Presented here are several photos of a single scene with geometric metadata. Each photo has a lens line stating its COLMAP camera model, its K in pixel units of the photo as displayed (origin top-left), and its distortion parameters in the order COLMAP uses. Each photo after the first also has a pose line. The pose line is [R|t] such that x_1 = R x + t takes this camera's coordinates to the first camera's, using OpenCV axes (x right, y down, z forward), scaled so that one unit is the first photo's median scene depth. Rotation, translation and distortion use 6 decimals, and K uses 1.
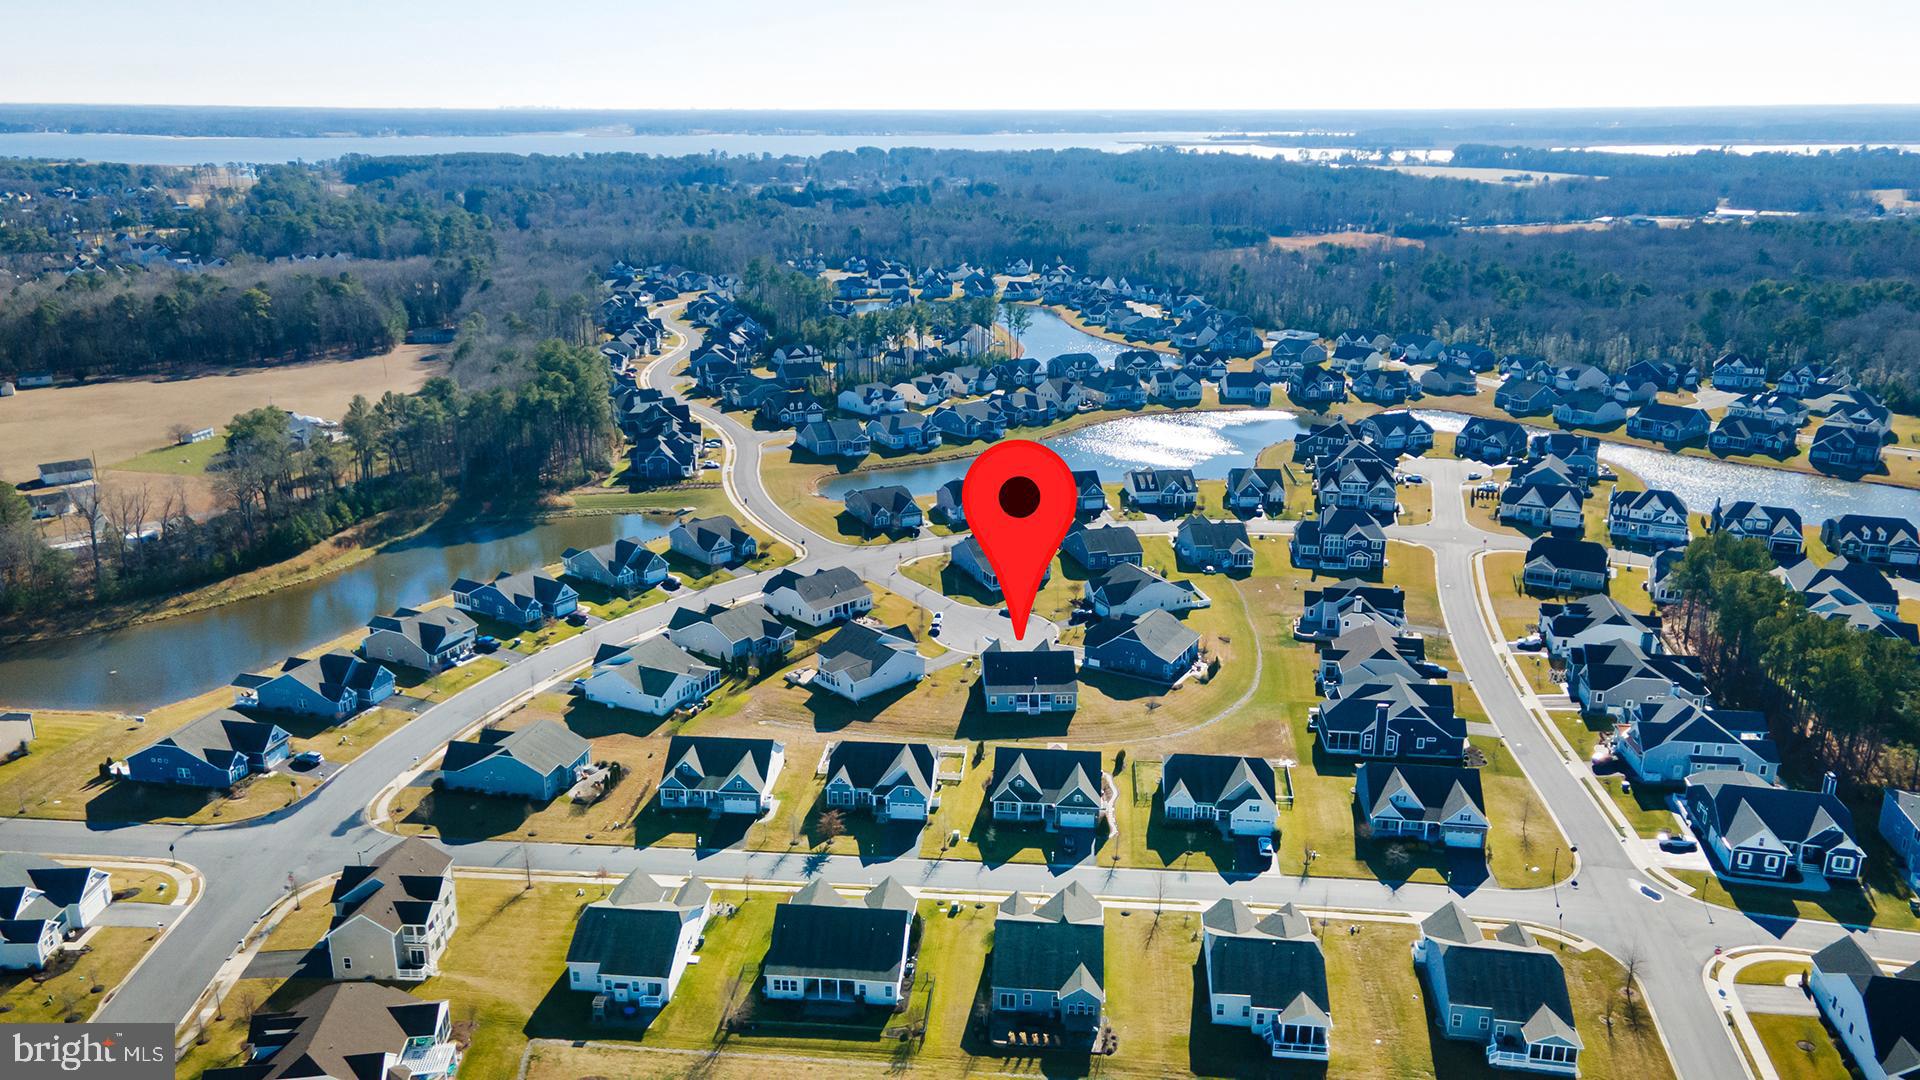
lens RADIAL K [[1372.7, 0, 960.0], [0, 1372.7, 540.0], [0, 0, 1]] dist [0.111494, 0.000017]
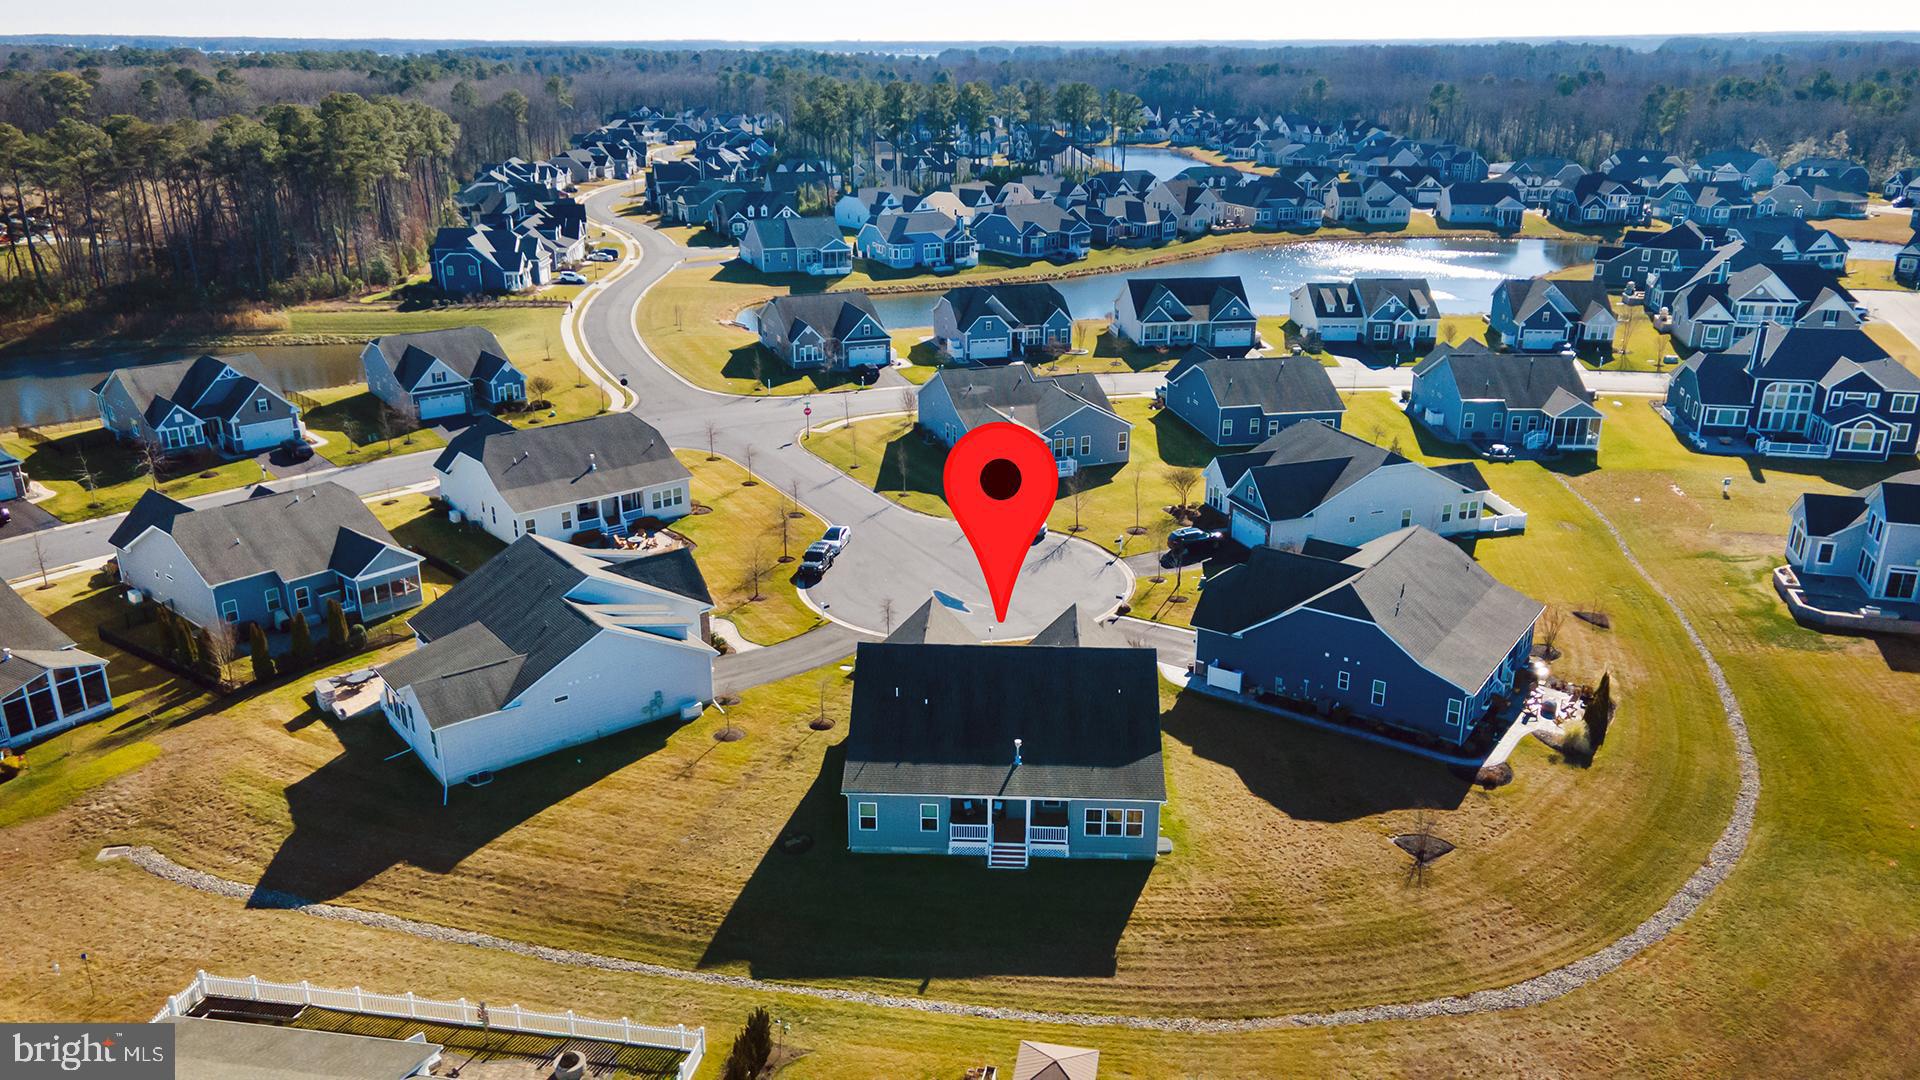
lens RADIAL K [[1403.6, 0, 960.0], [0, 1403.6, 540.0], [0, 0, 1]] dist [0.045945, -0.000026]
pose [[0.995607, 0.028772, -0.089105, 0.049149], [-0.025099, 0.998800, 0.042066, 0.033053], [0.090209, -0.039645, 0.995133, 0.509683]]
